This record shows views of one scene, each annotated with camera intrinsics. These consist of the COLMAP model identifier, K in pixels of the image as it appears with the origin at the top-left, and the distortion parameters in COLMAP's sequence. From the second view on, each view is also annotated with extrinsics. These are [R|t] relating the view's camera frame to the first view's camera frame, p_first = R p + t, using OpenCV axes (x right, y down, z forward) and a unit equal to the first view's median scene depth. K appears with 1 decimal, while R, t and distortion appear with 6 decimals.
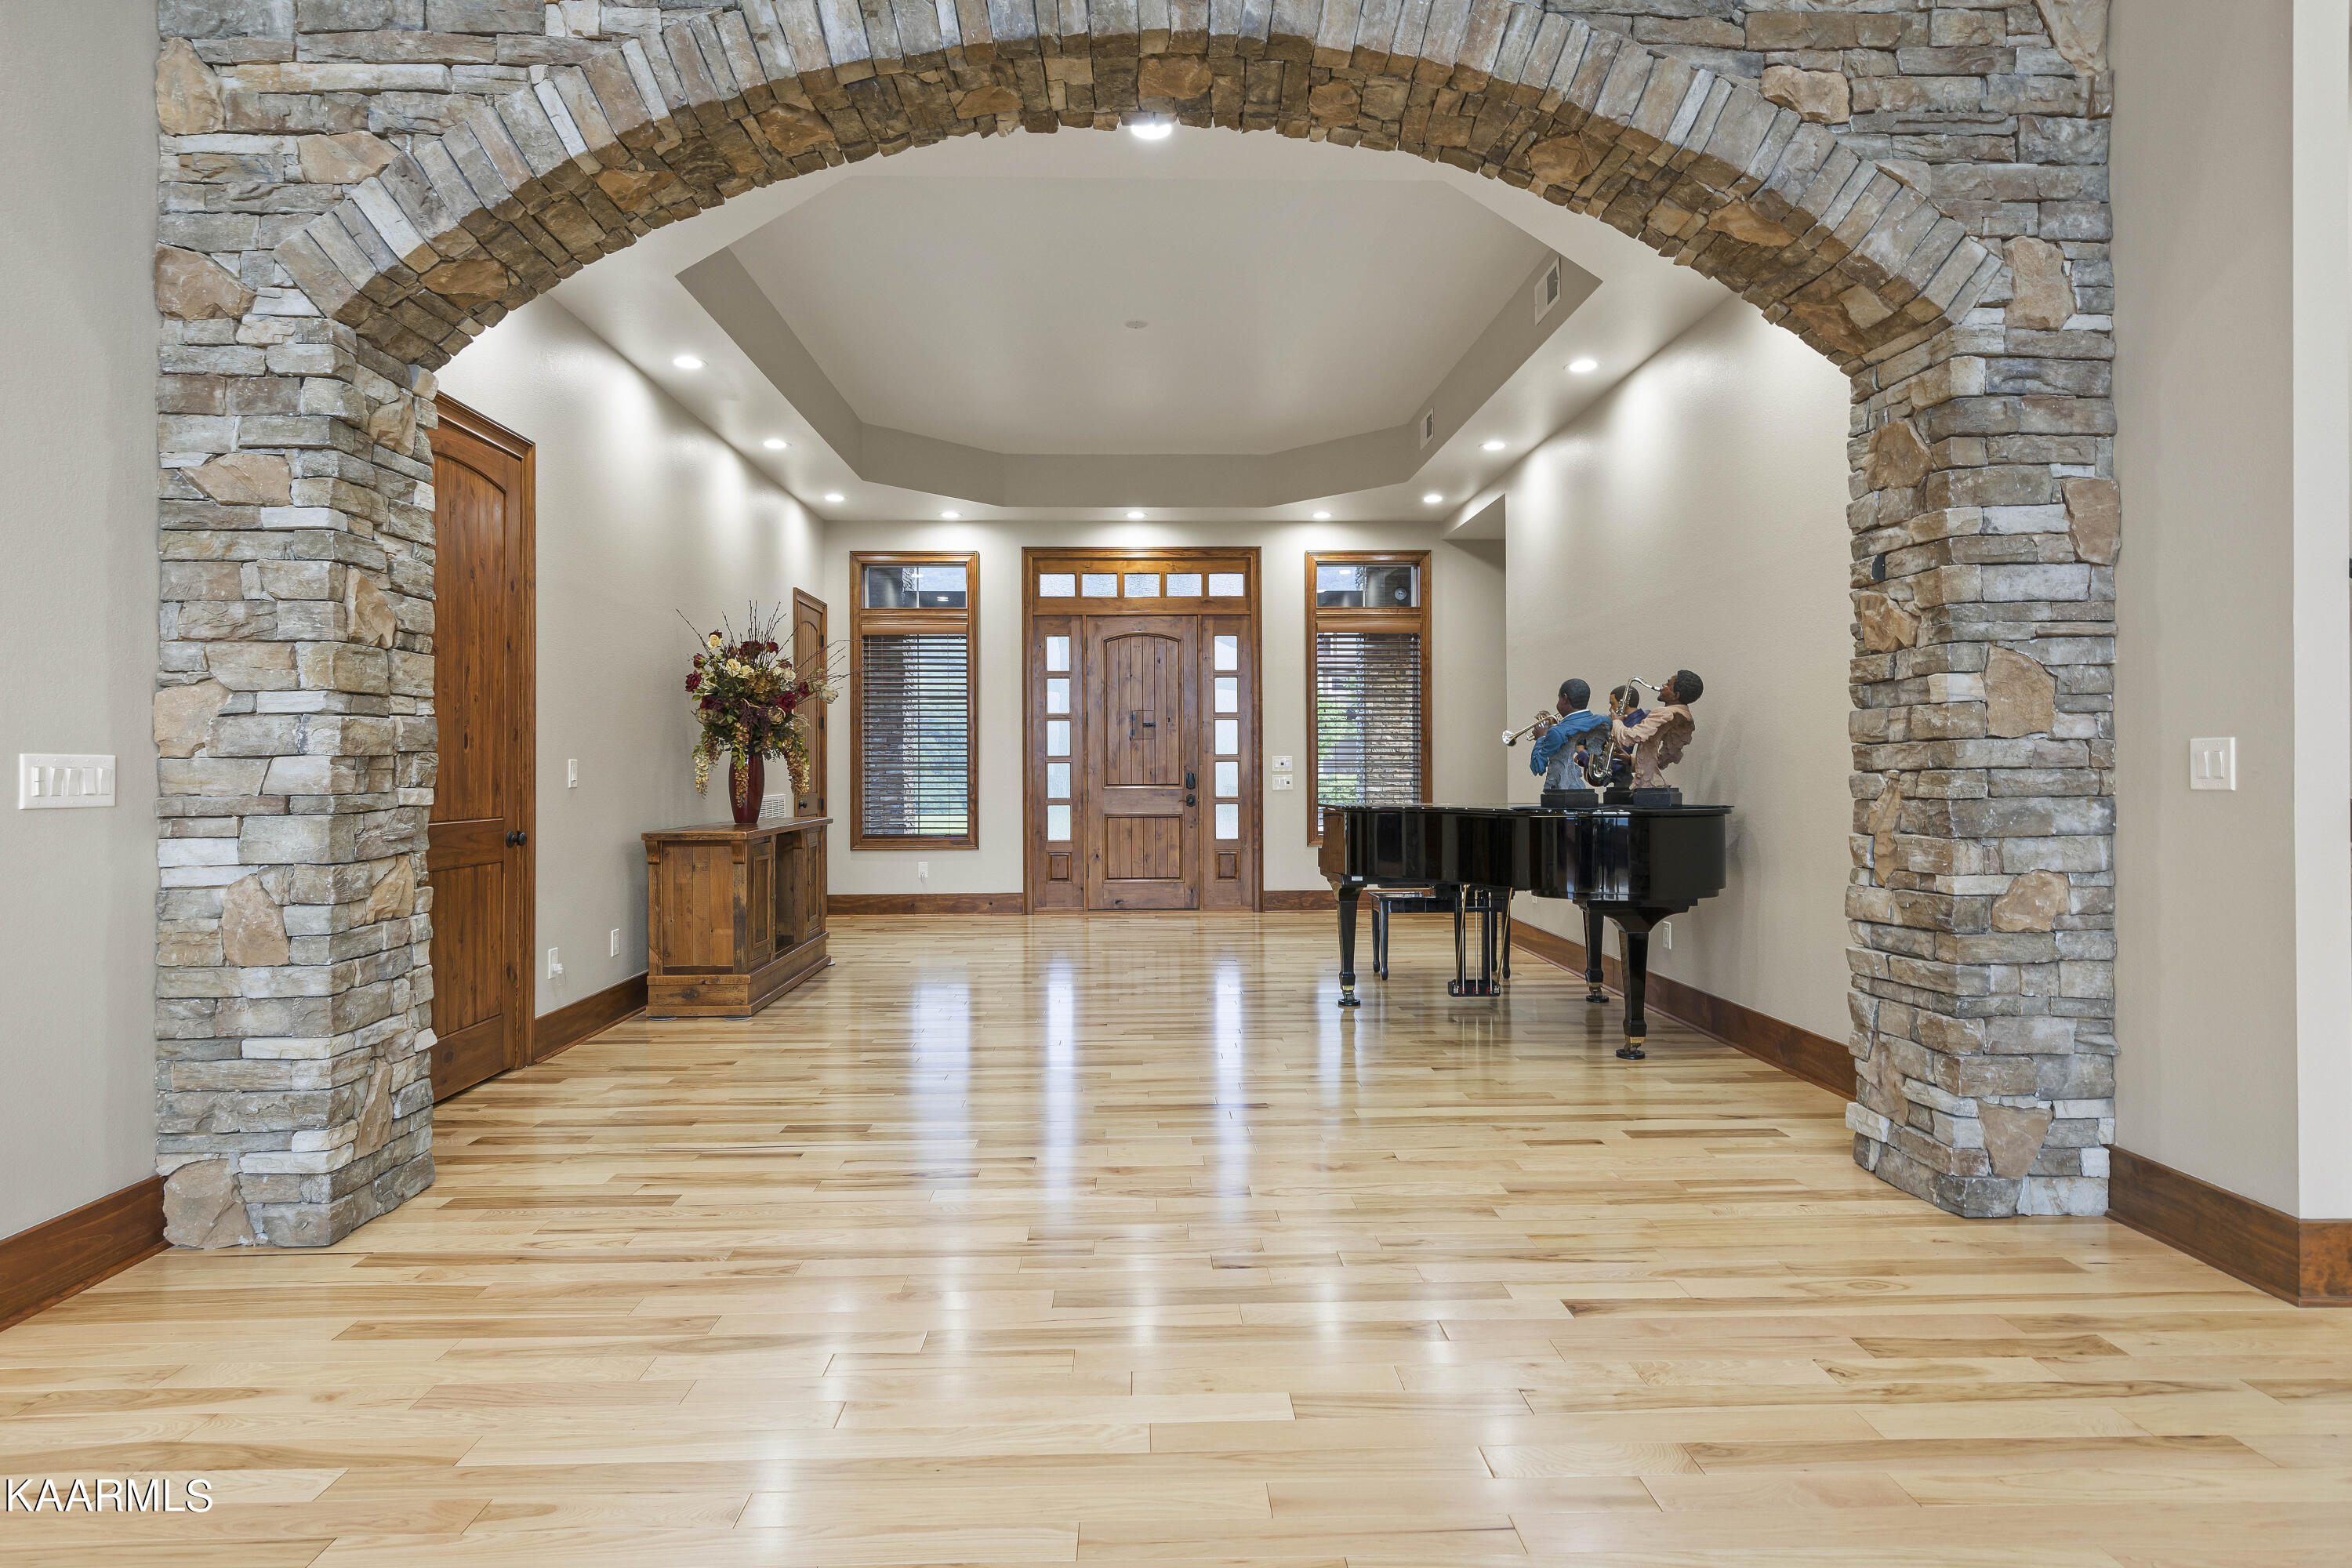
lens RADIAL K [[1276.3, 0, 1170.4], [0, 1276.3, 762.6], [0, 0, 1]] dist [0.002299, 0.000839]
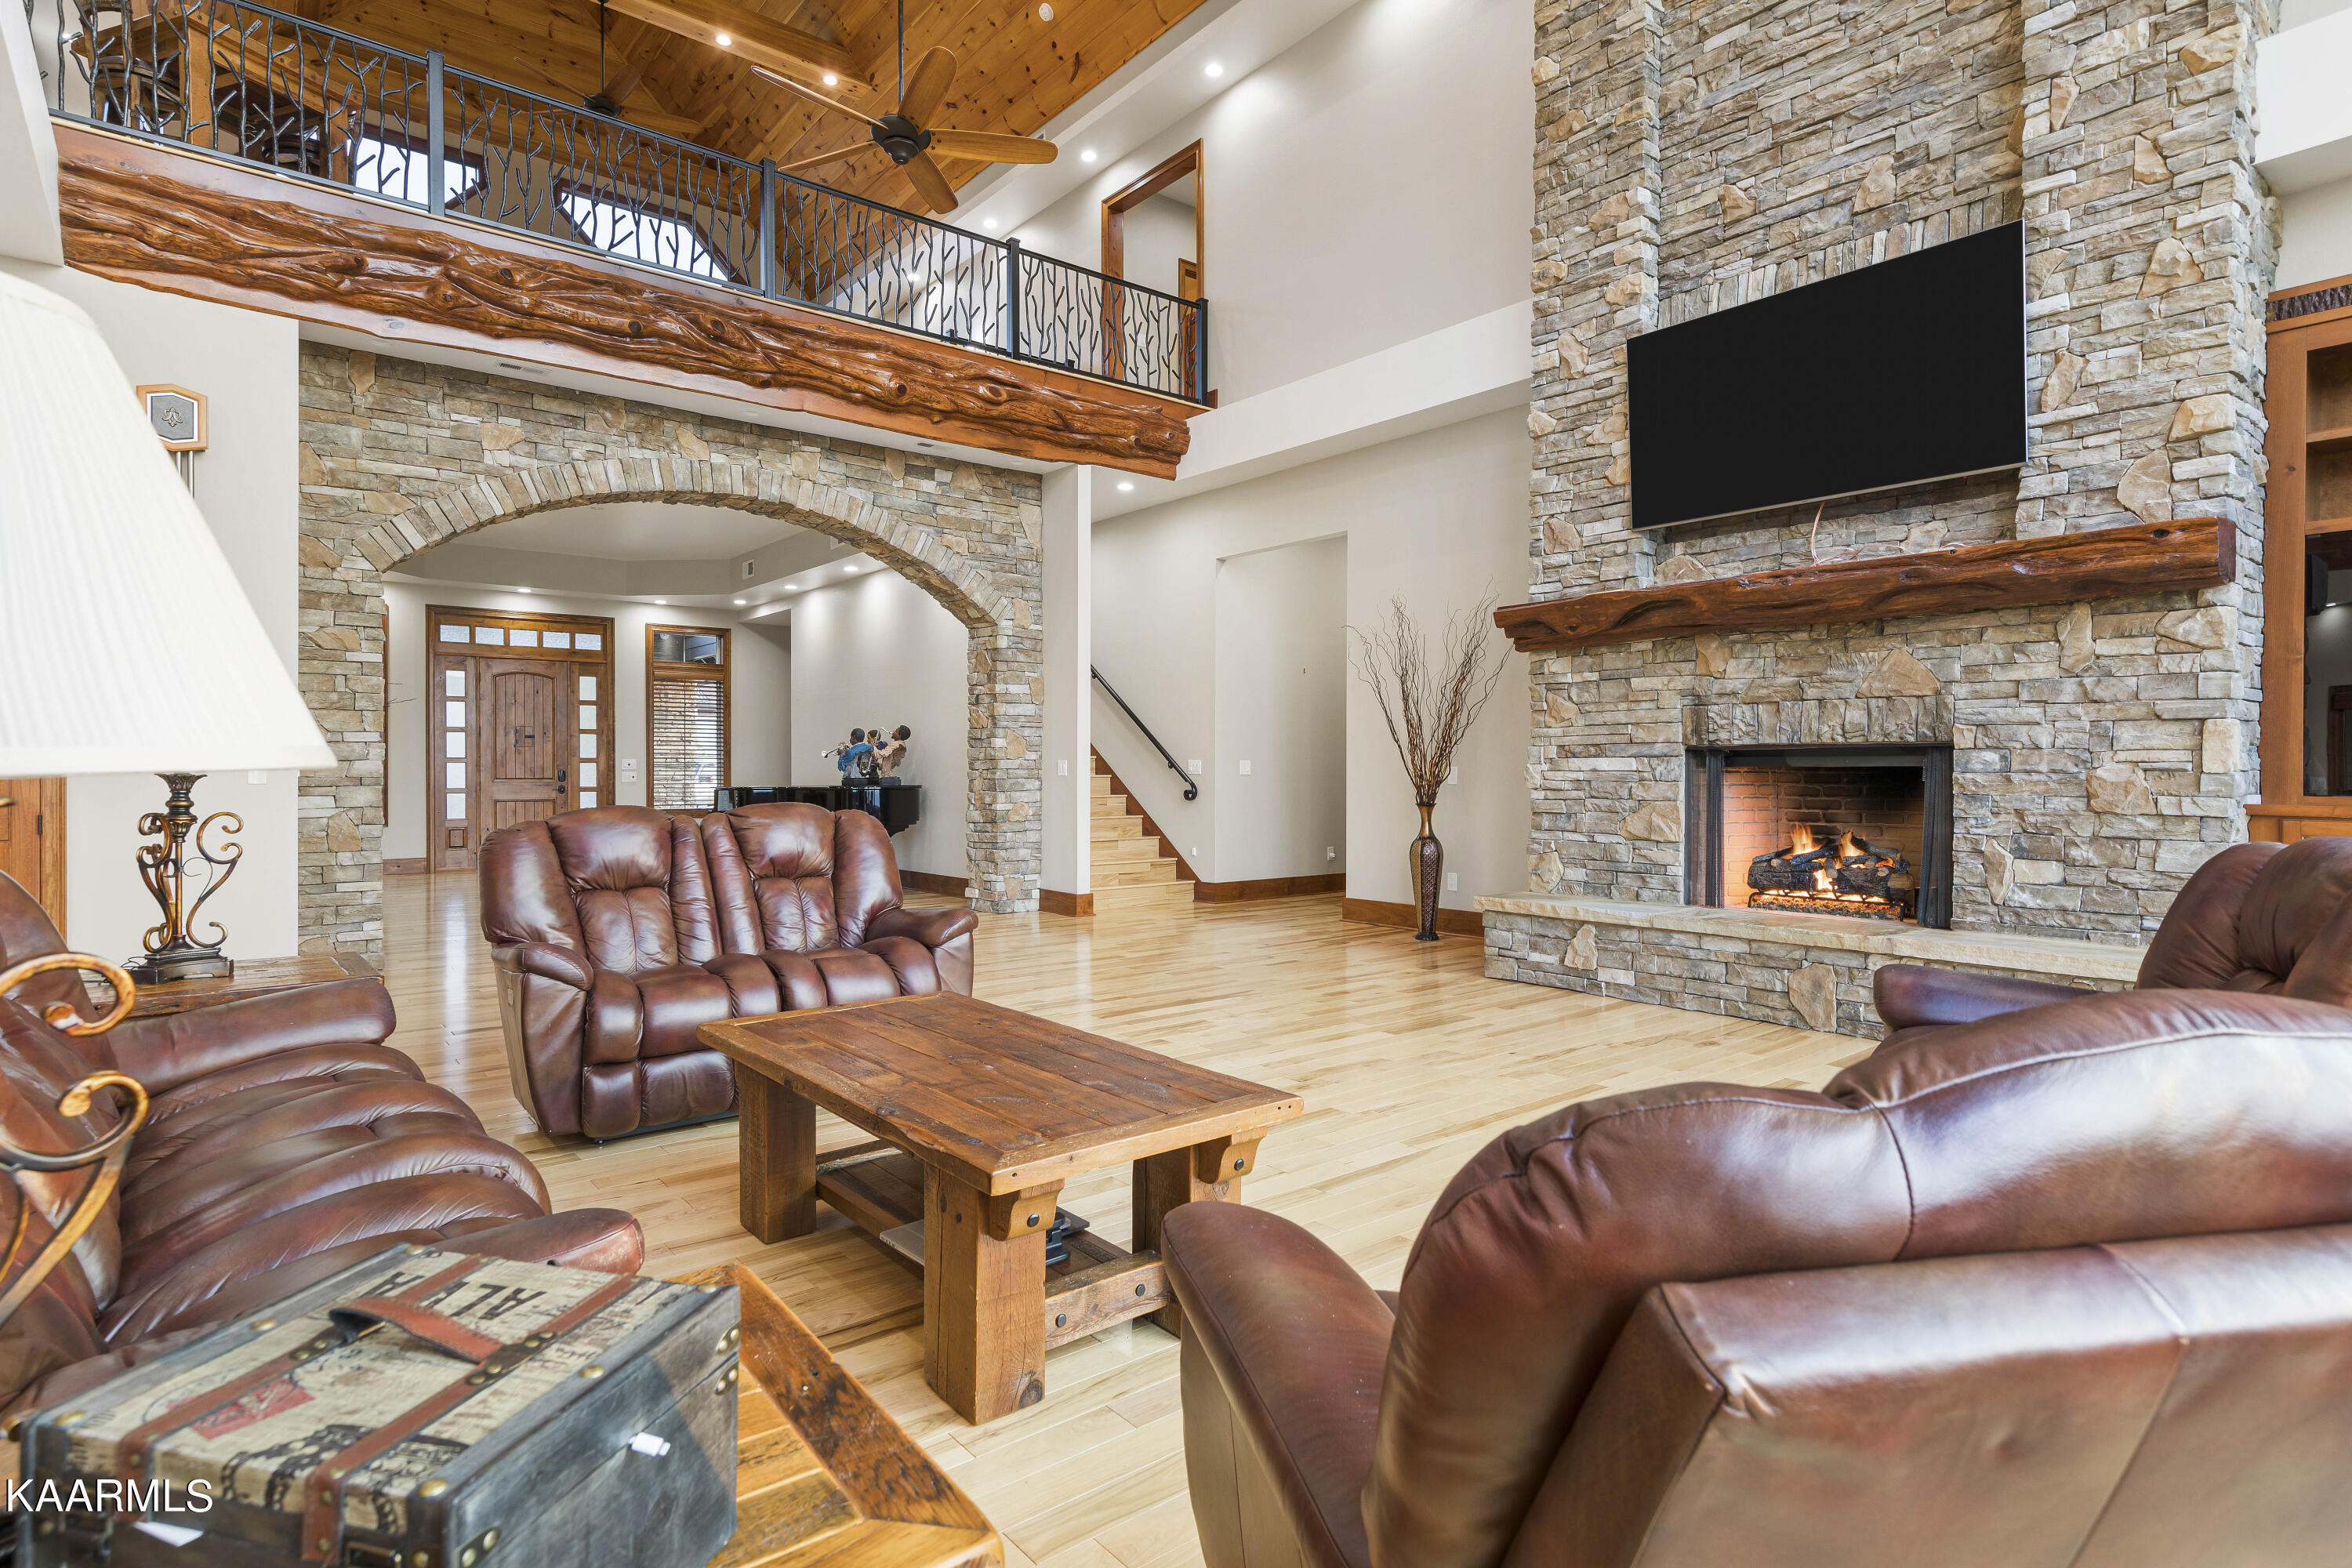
lens RADIAL K [[1207.6, 0, 1168.3], [0, 1207.6, 778.0], [0, 0, 1]] dist [0.003313, 0.000508]
pose [[0.796074, 0.000151, 0.605199, -0.811770], [-0.007520, 0.999925, 0.009643, -0.004884], [-0.605152, -0.012227, 0.796016, -1.550594]]
